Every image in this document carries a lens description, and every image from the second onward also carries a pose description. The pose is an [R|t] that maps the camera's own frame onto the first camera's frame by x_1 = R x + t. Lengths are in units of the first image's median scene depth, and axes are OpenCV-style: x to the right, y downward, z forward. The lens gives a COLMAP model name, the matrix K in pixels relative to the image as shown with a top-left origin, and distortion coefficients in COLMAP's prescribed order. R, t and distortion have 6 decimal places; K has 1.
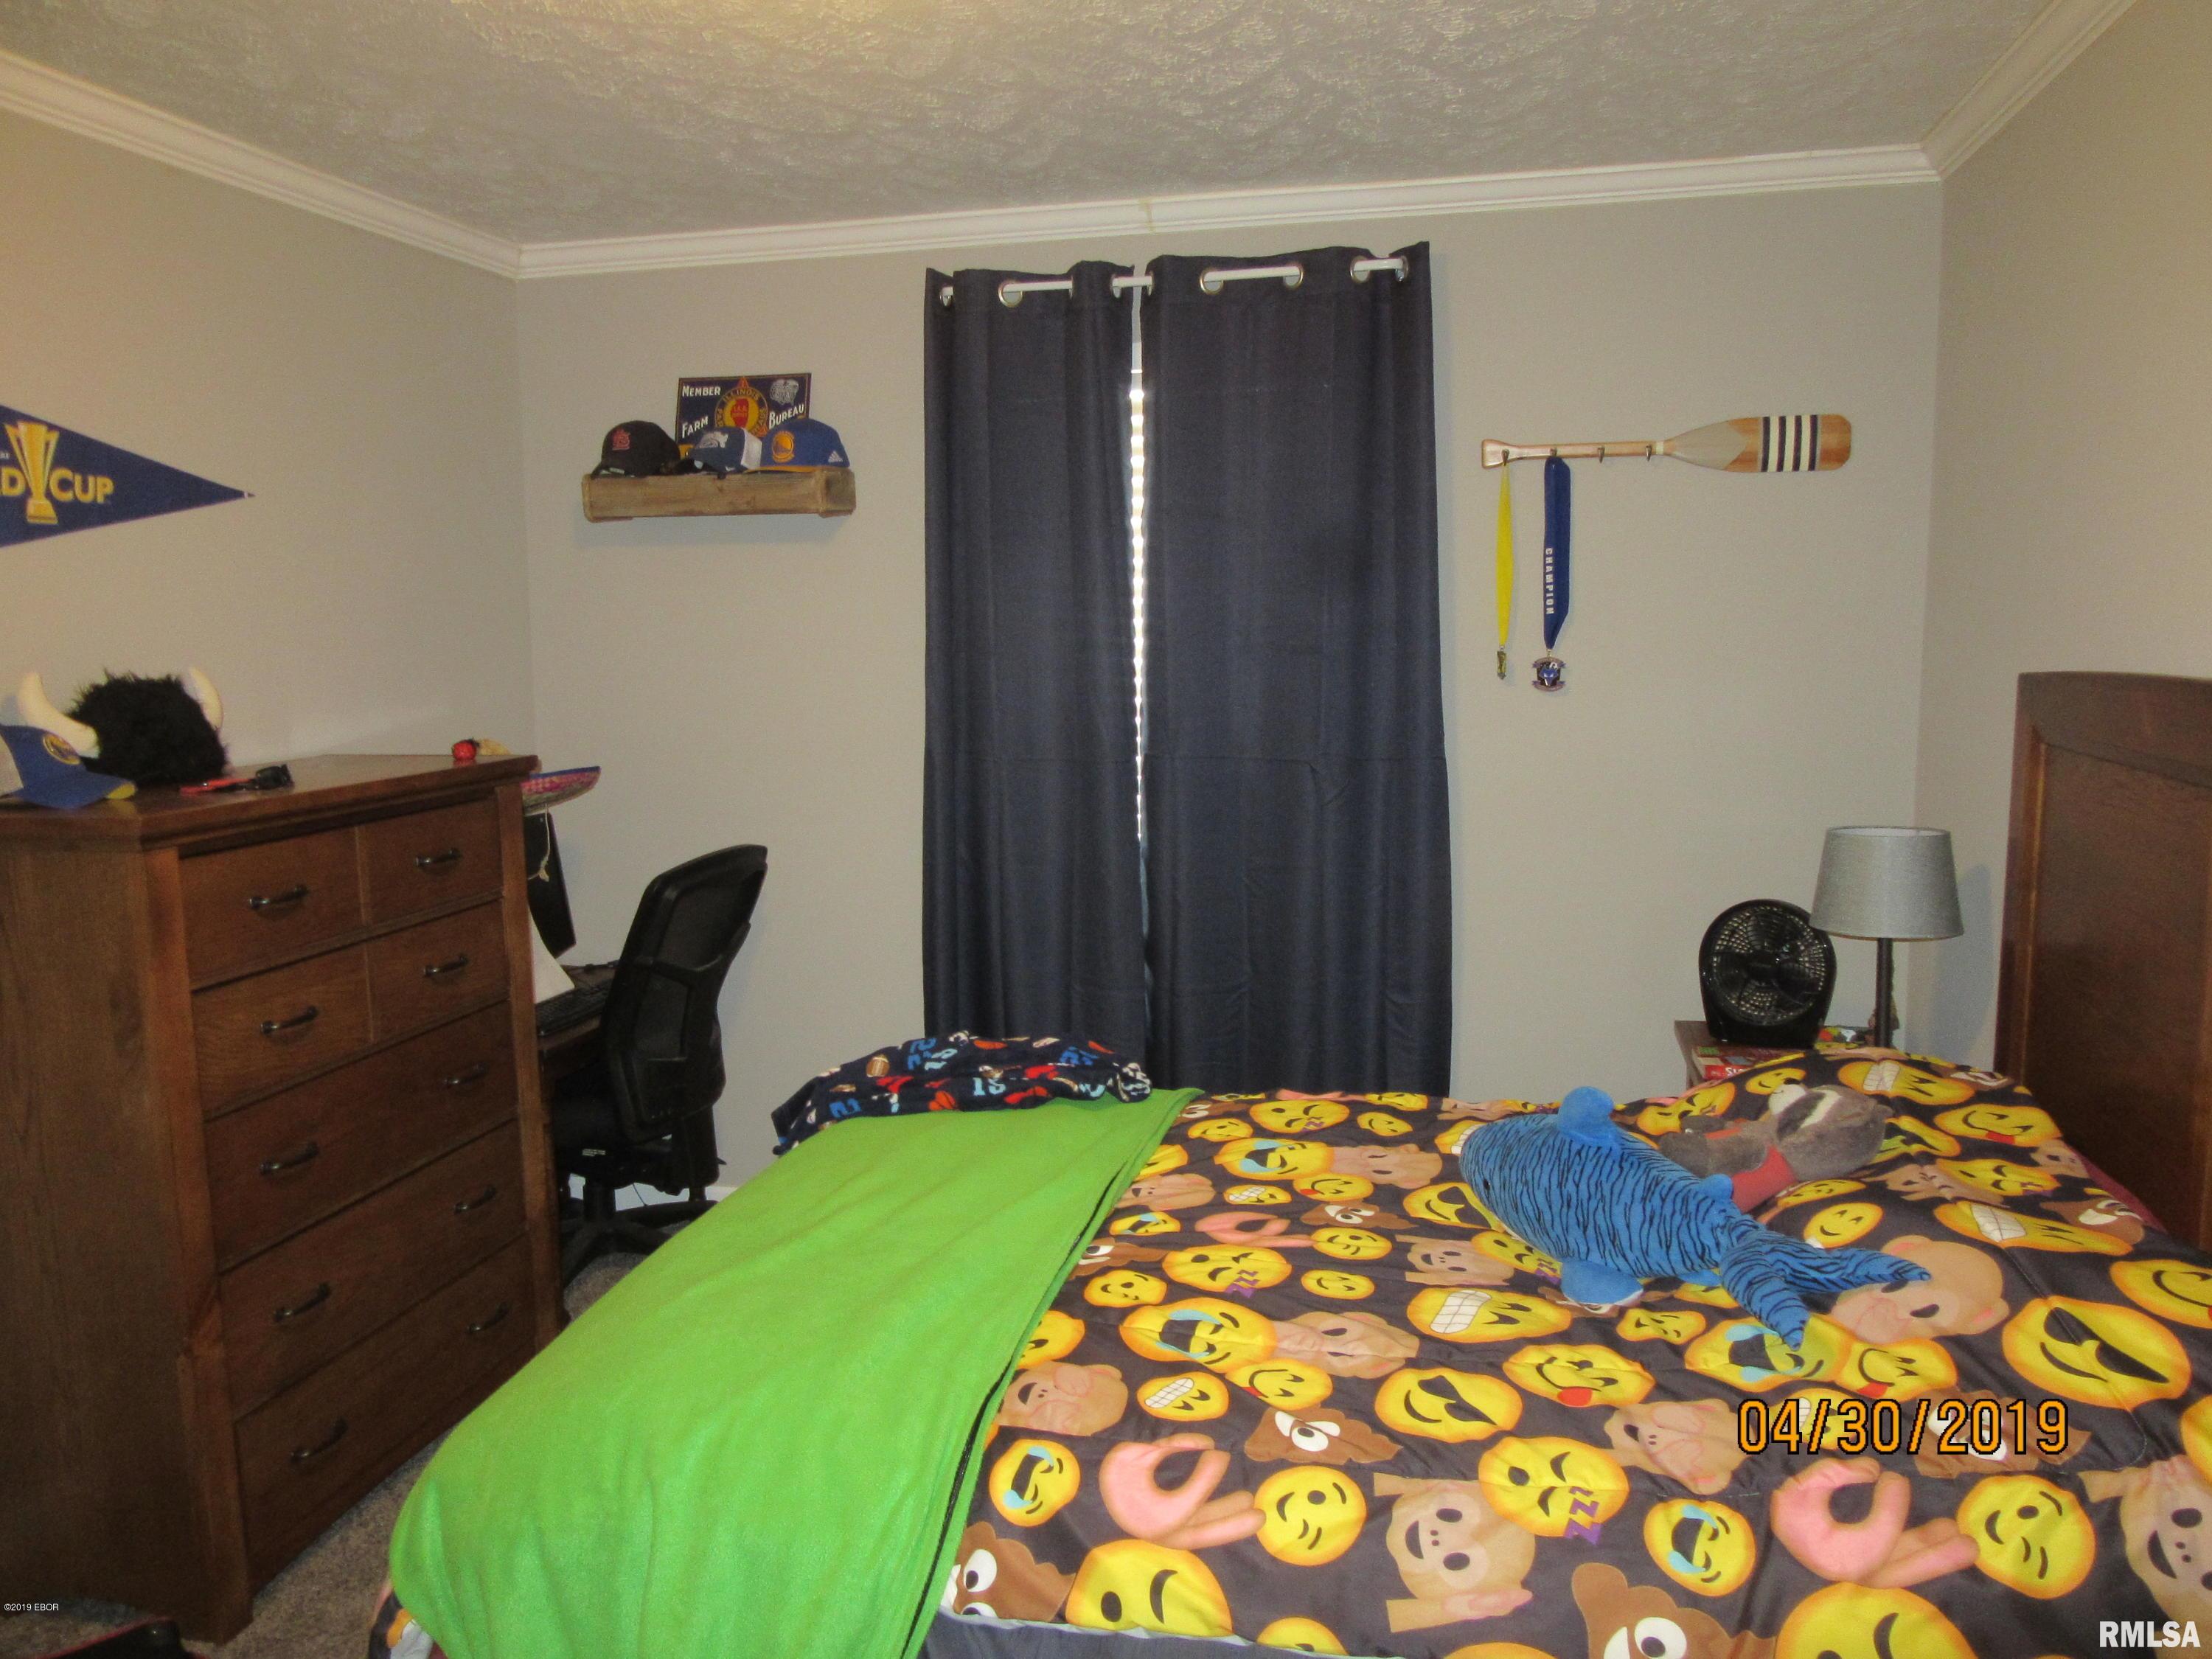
lens RADIAL K [[1657.7, 0, 1112.4], [0, 1657.7, 831.4], [0, 0, 1]] dist [-0.028321, 0.015401]
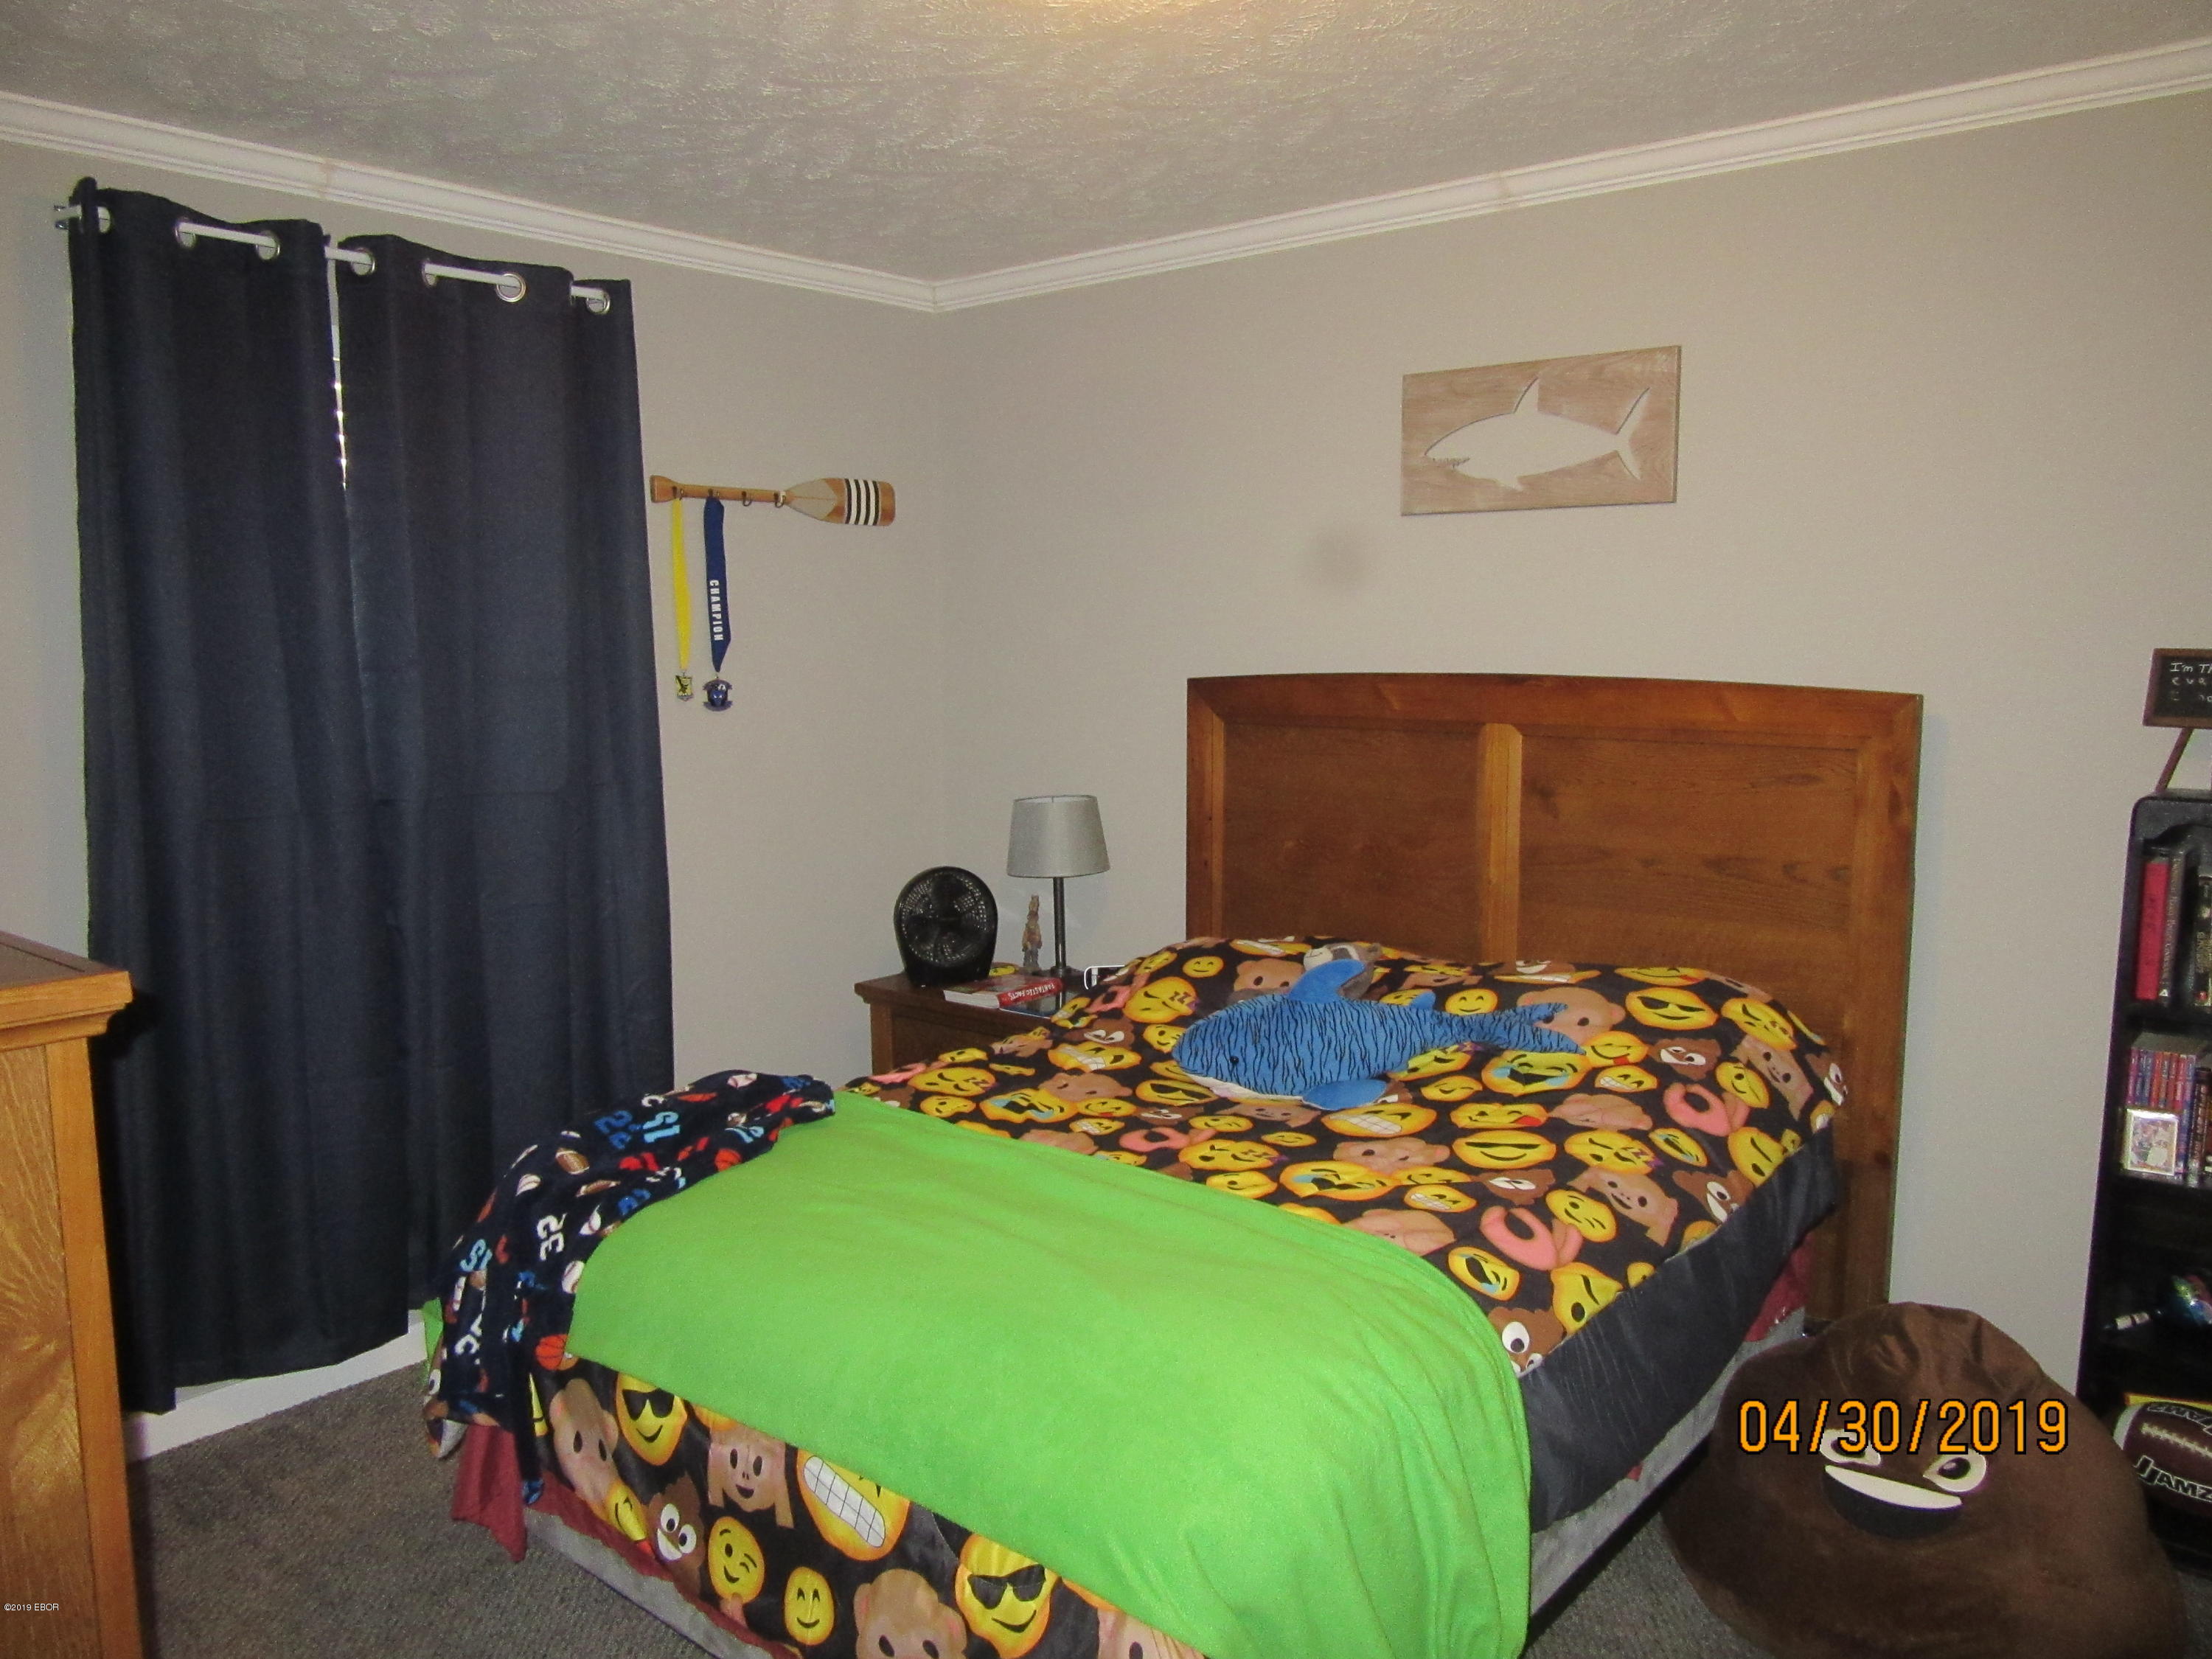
lens RADIAL K [[1657.7, 0, 1099.7], [0, 1657.7, 834.7], [0, 0, 1]] dist [-0.028321, 0.015401]
pose [[0.456257, -0.097776, 0.884460, -0.915164], [0.116009, 0.991998, 0.049820, -0.043569], [-0.882254, 0.079875, 0.463949, 0.422098]]
